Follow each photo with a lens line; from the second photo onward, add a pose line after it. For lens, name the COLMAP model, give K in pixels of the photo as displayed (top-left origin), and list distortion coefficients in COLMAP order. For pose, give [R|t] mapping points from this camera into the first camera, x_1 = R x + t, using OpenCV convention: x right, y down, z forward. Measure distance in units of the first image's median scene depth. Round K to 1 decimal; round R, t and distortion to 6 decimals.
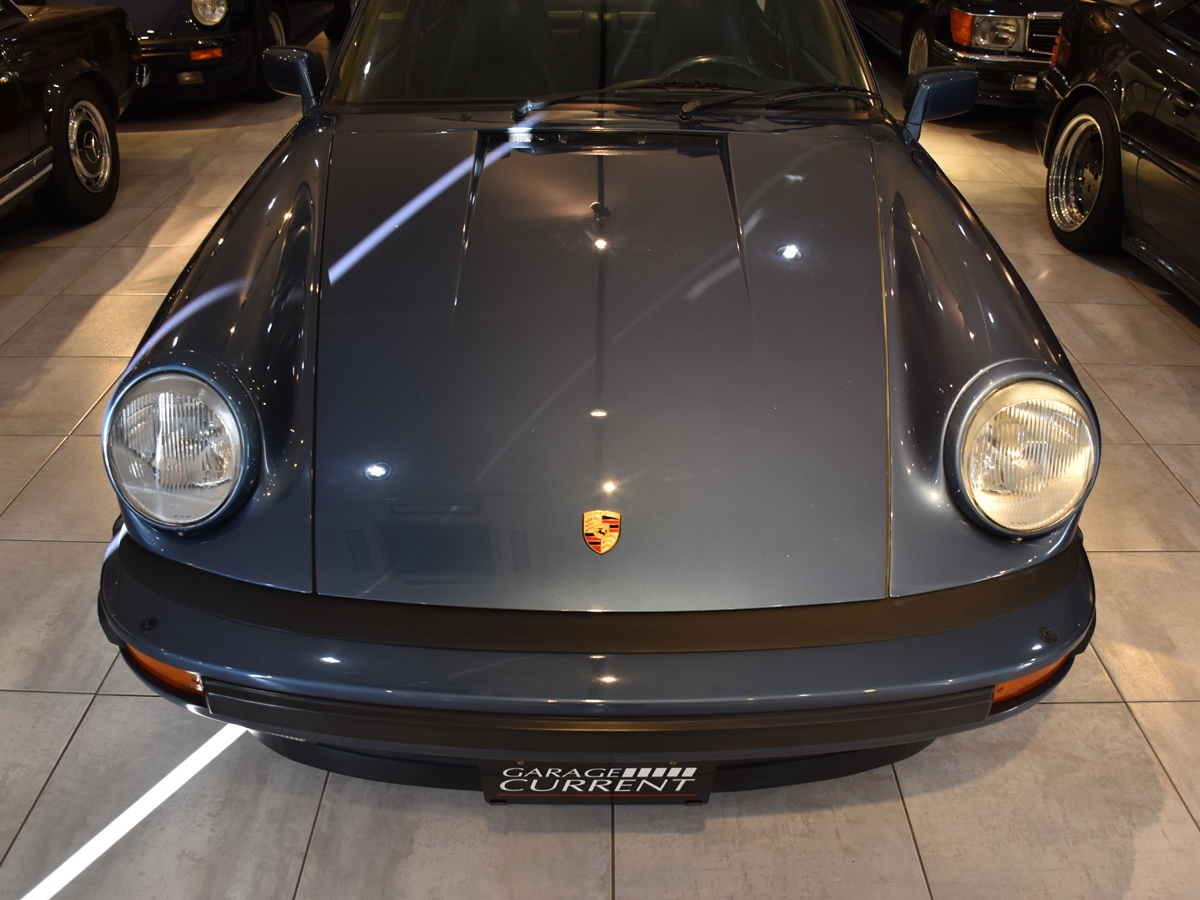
lens RADIAL K [[1064.4, 0, 608.4], [0, 1064.4, 450.1], [0, 0, 1]] dist [-0.098633, 0.002422]
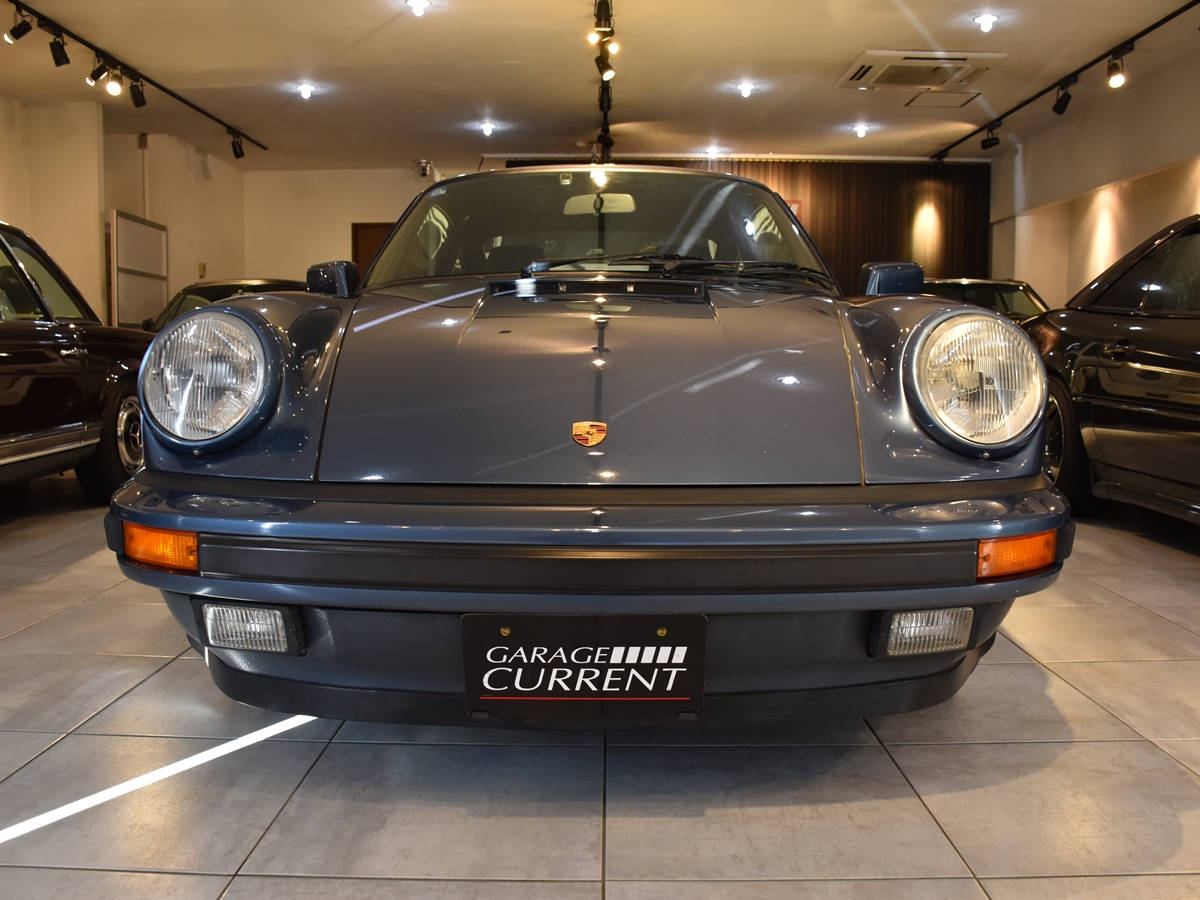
lens RADIAL K [[1057.4, 0, 600.0], [0, 1057.4, 450.0], [0, 0, 1]] dist [-0.101862, 0.013490]
pose [[0.999858, -0.009545, -0.013875, 0.016538], [0.002653, 0.902841, -0.429966, 0.476603], [0.016631, 0.429868, 0.902739, 0.041205]]
